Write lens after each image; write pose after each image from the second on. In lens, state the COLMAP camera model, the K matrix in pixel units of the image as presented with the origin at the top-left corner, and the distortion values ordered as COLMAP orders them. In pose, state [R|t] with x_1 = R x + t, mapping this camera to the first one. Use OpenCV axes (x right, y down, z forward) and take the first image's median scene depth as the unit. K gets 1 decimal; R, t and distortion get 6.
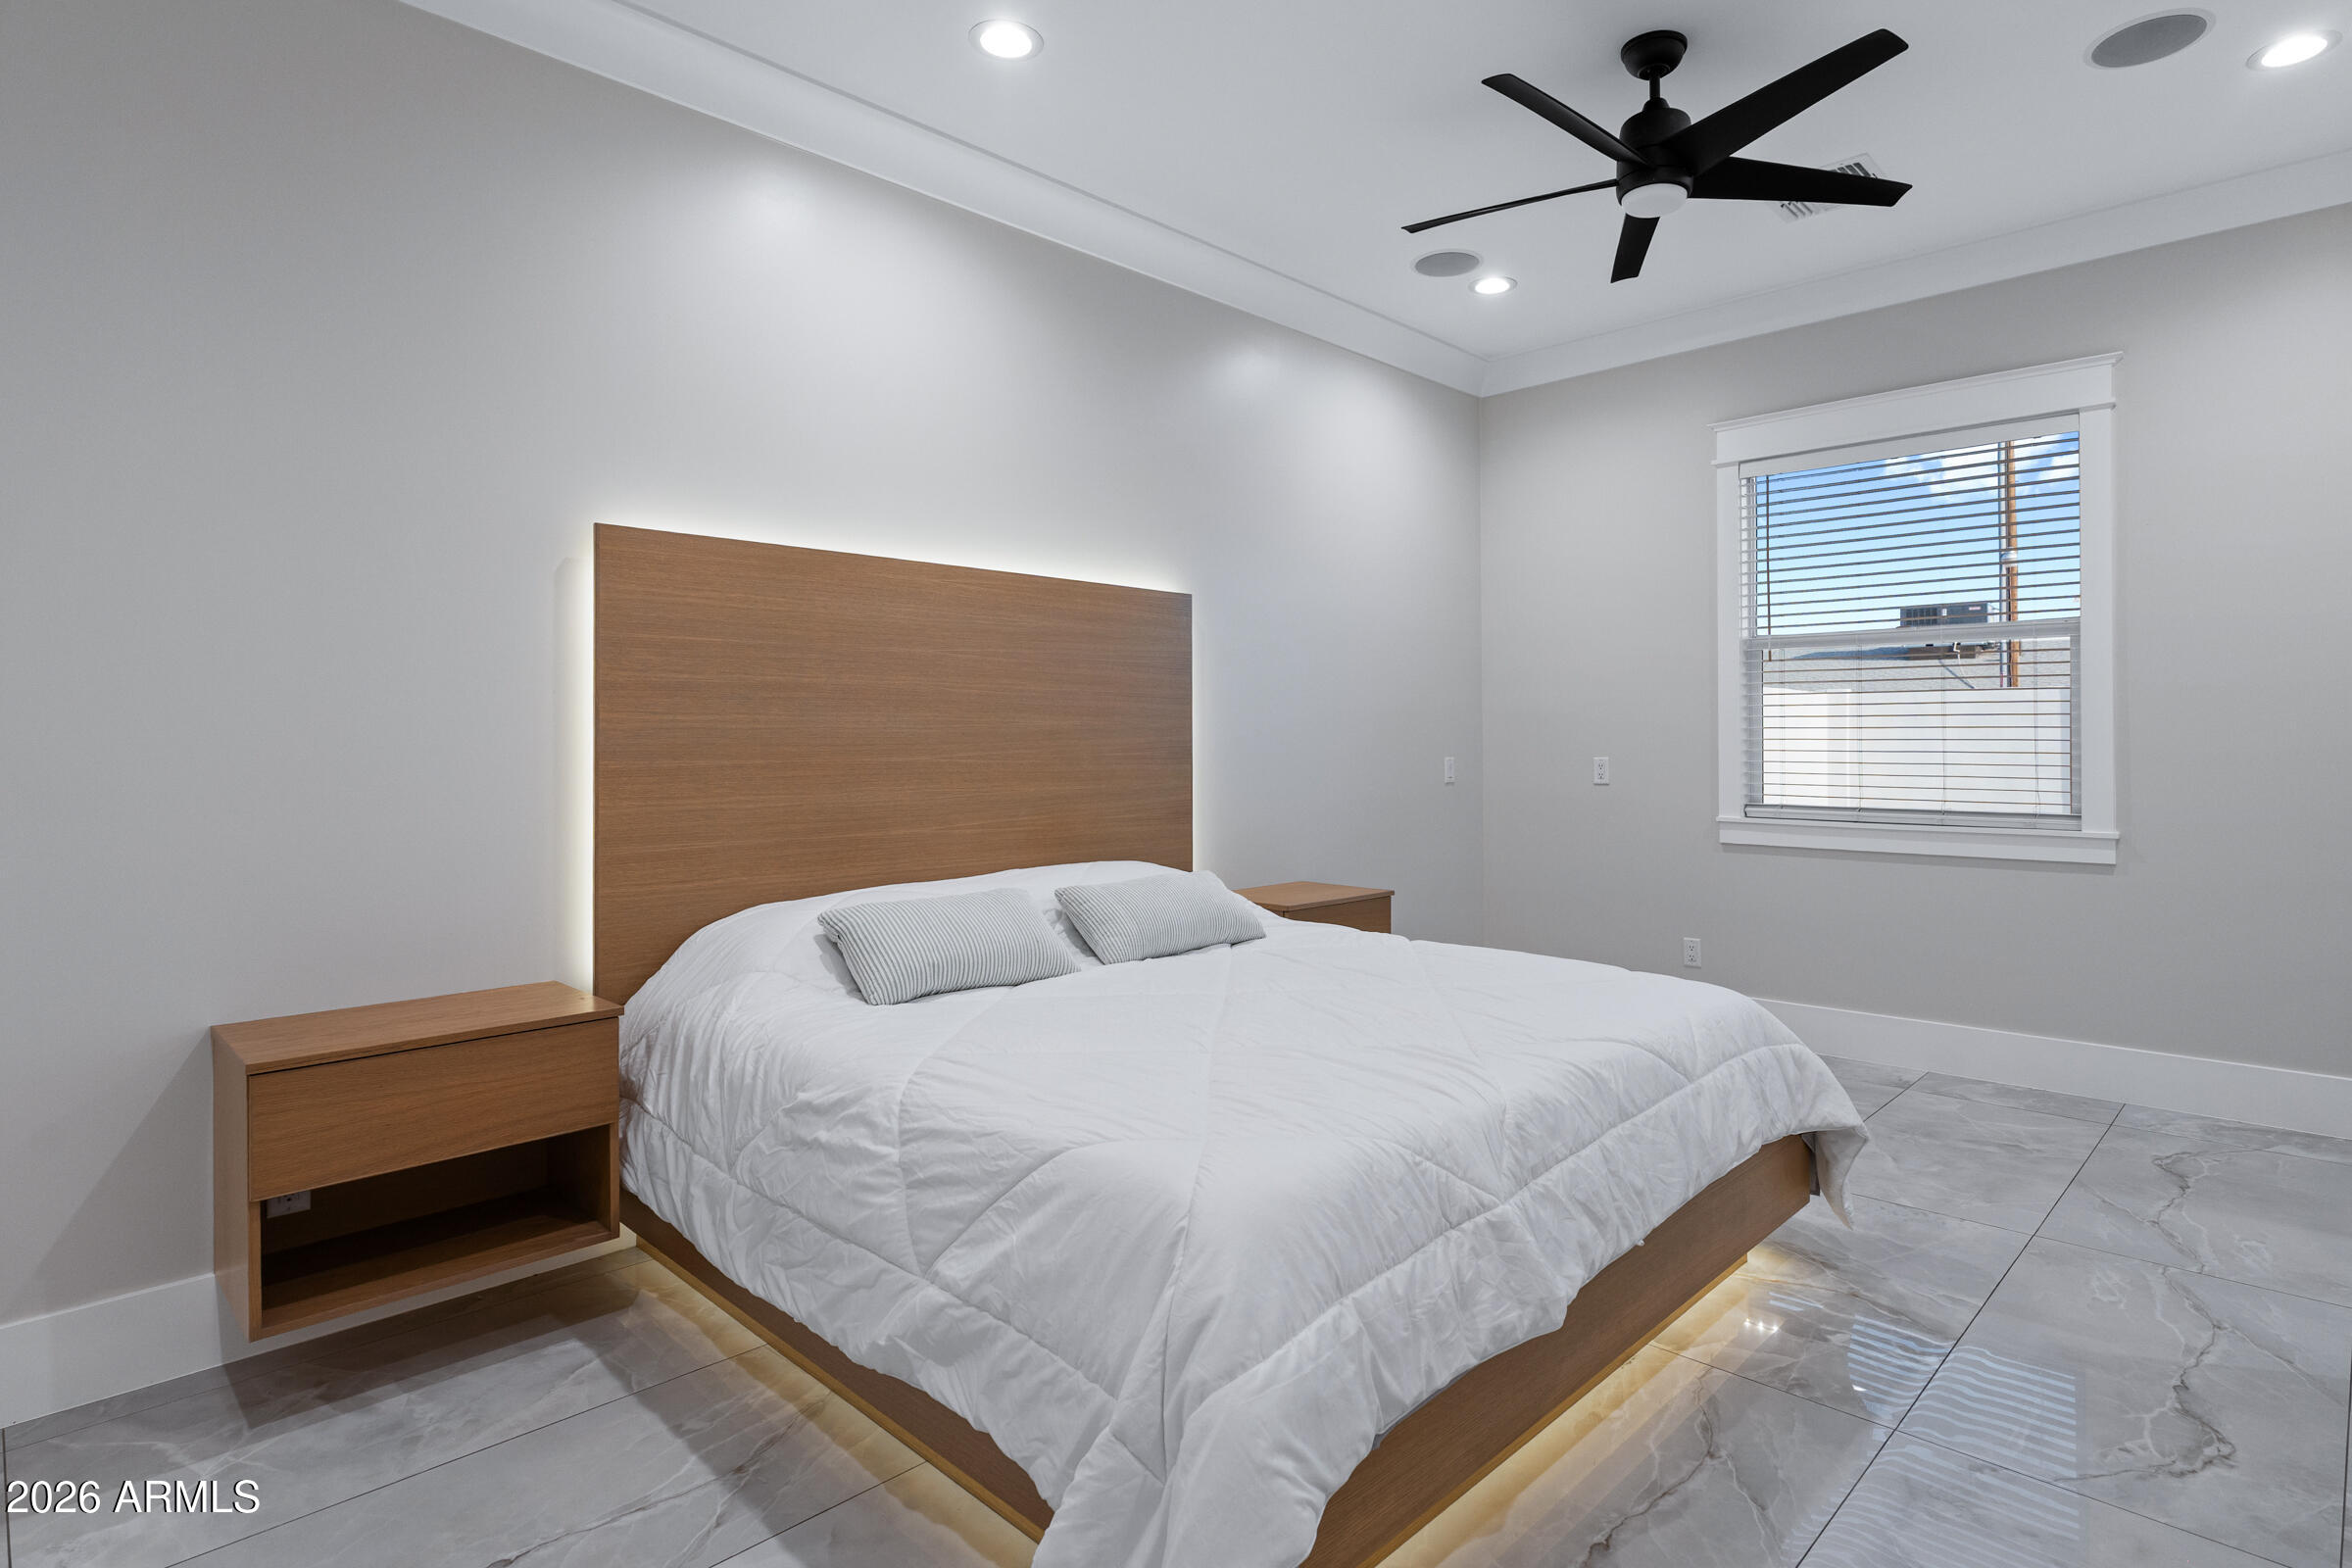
lens RADIAL K [[1167.6, 0, 1166.5], [0, 1167.6, 726.3], [0, 0, 1]] dist [-0.006709, -0.000509]
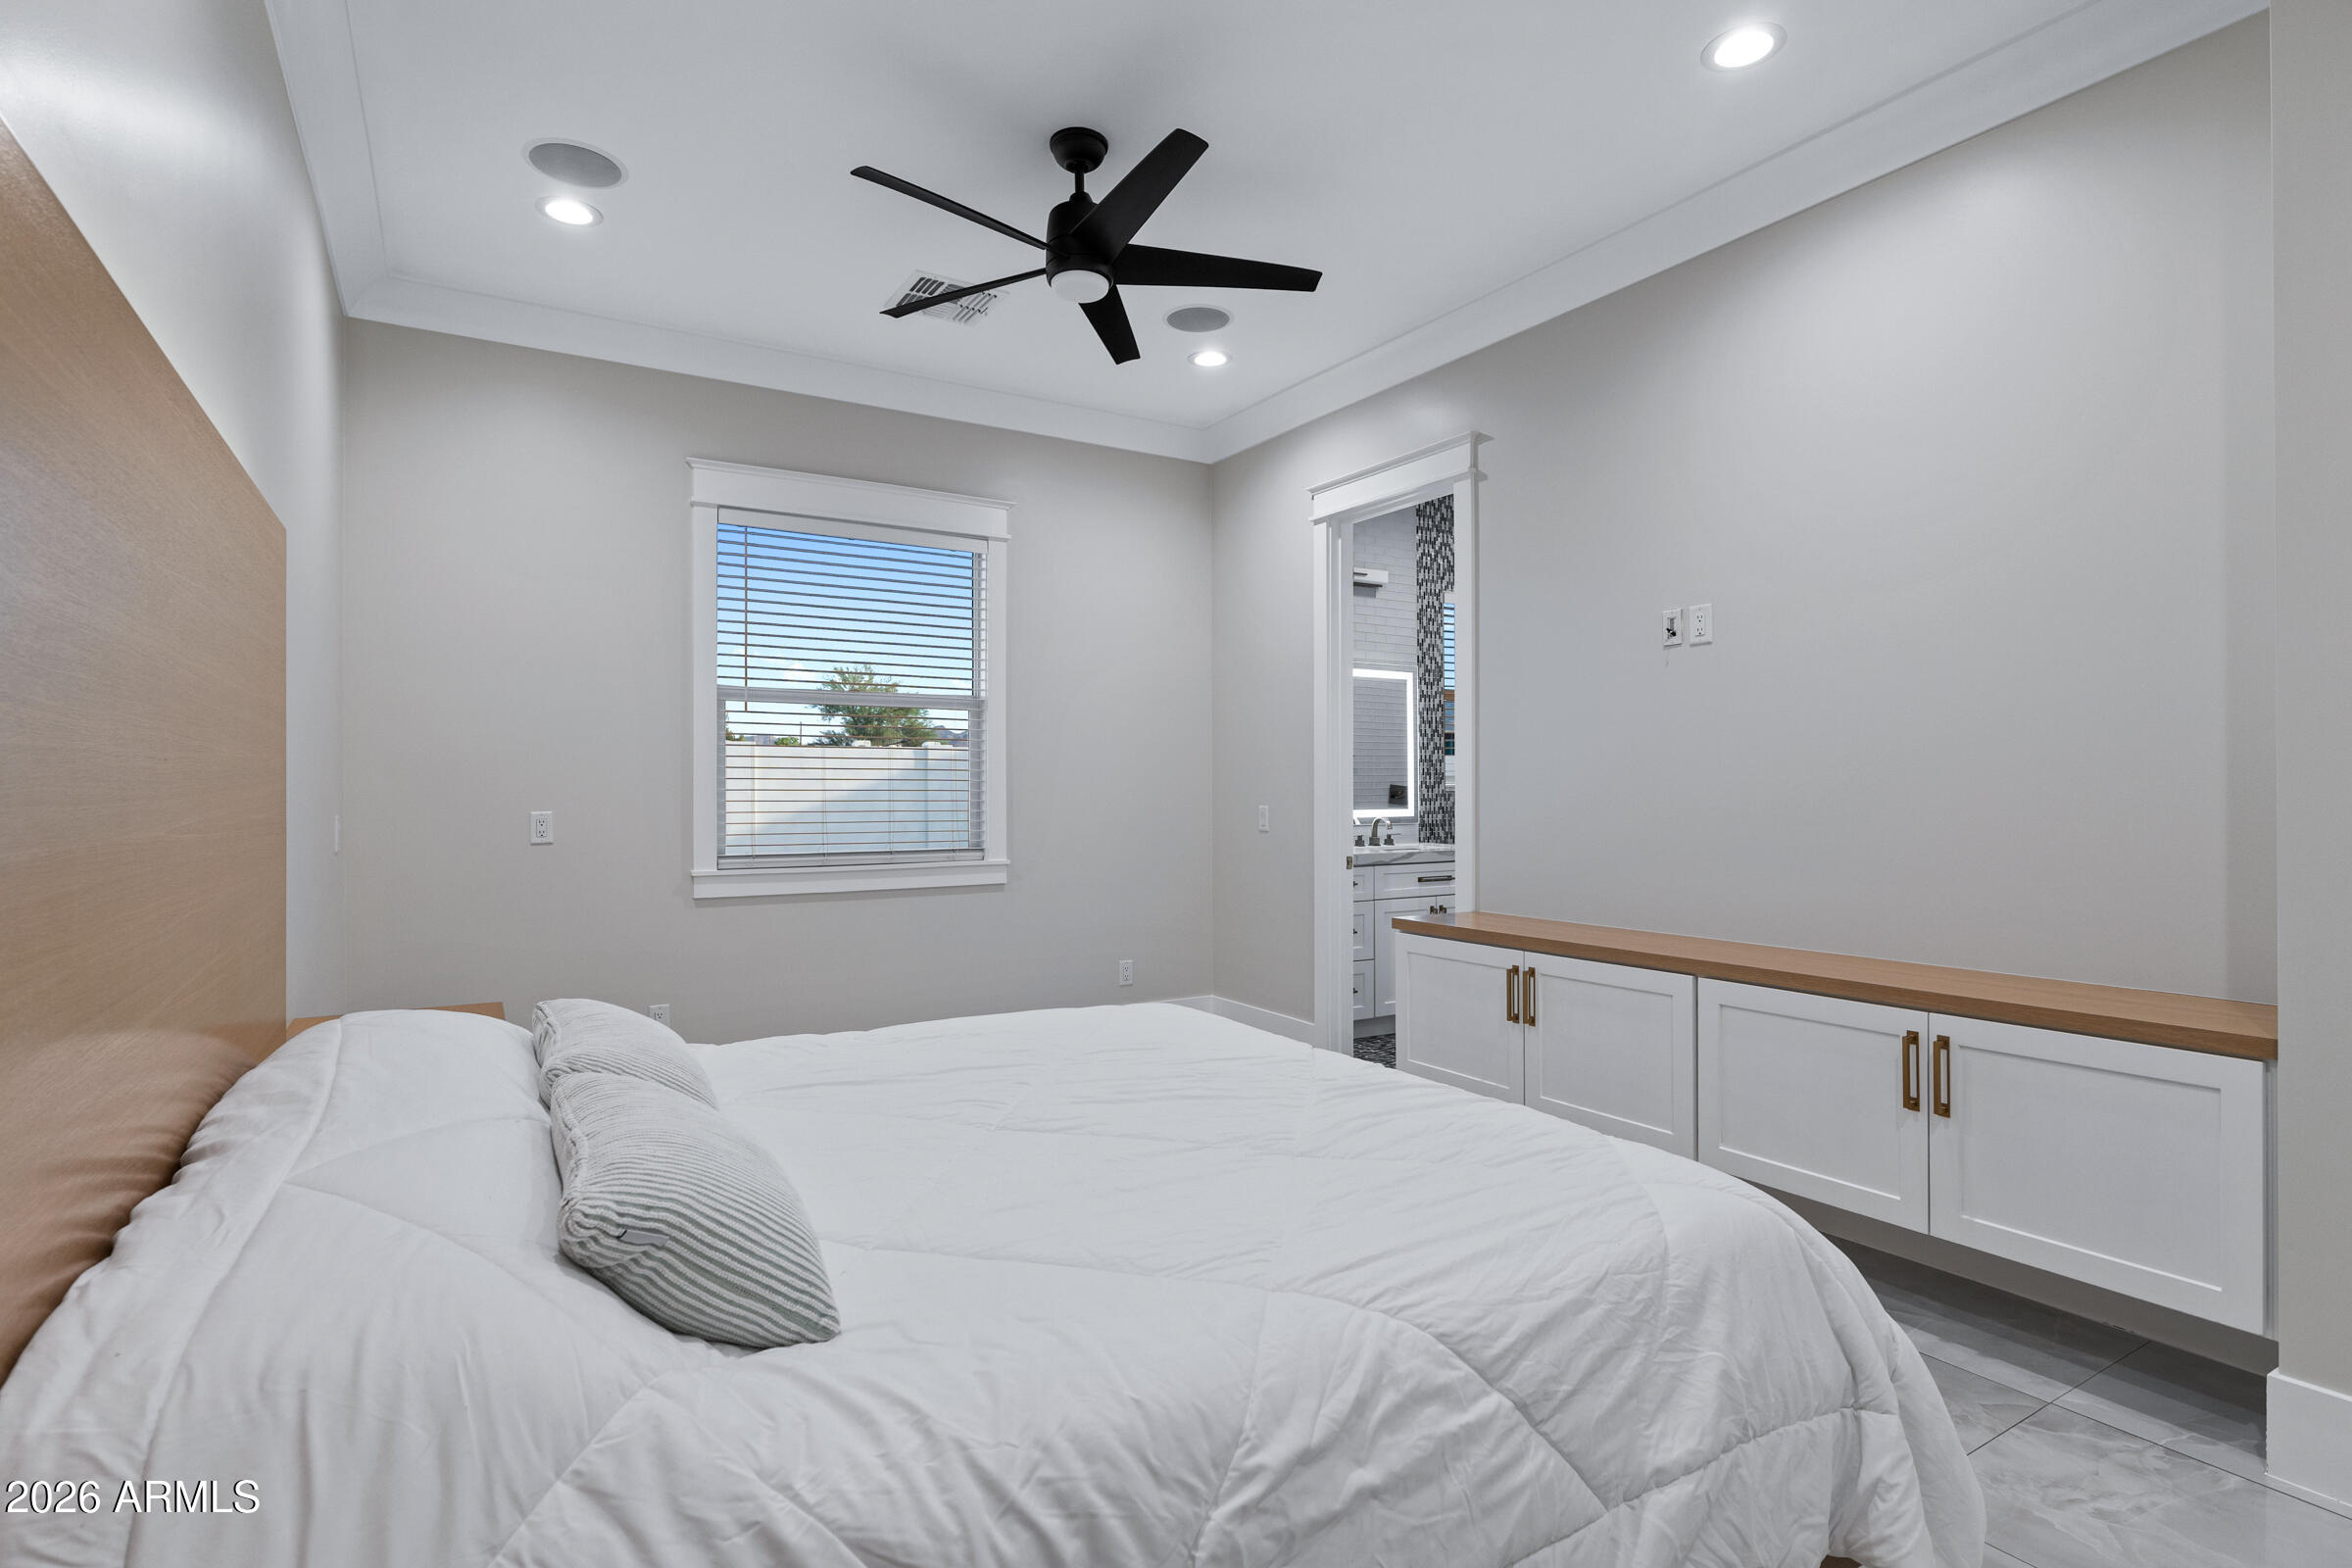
lens RADIAL K [[1167.6, 0, 1175.5], [0, 1167.6, 776.0], [0, 0, 1]] dist [-0.006709, -0.000509]
pose [[0.244369, 0.012502, 0.969602, -0.443577], [-0.010621, 0.999891, -0.010215, 0.006836], [-0.969624, -0.007802, 0.244475, 0.482461]]
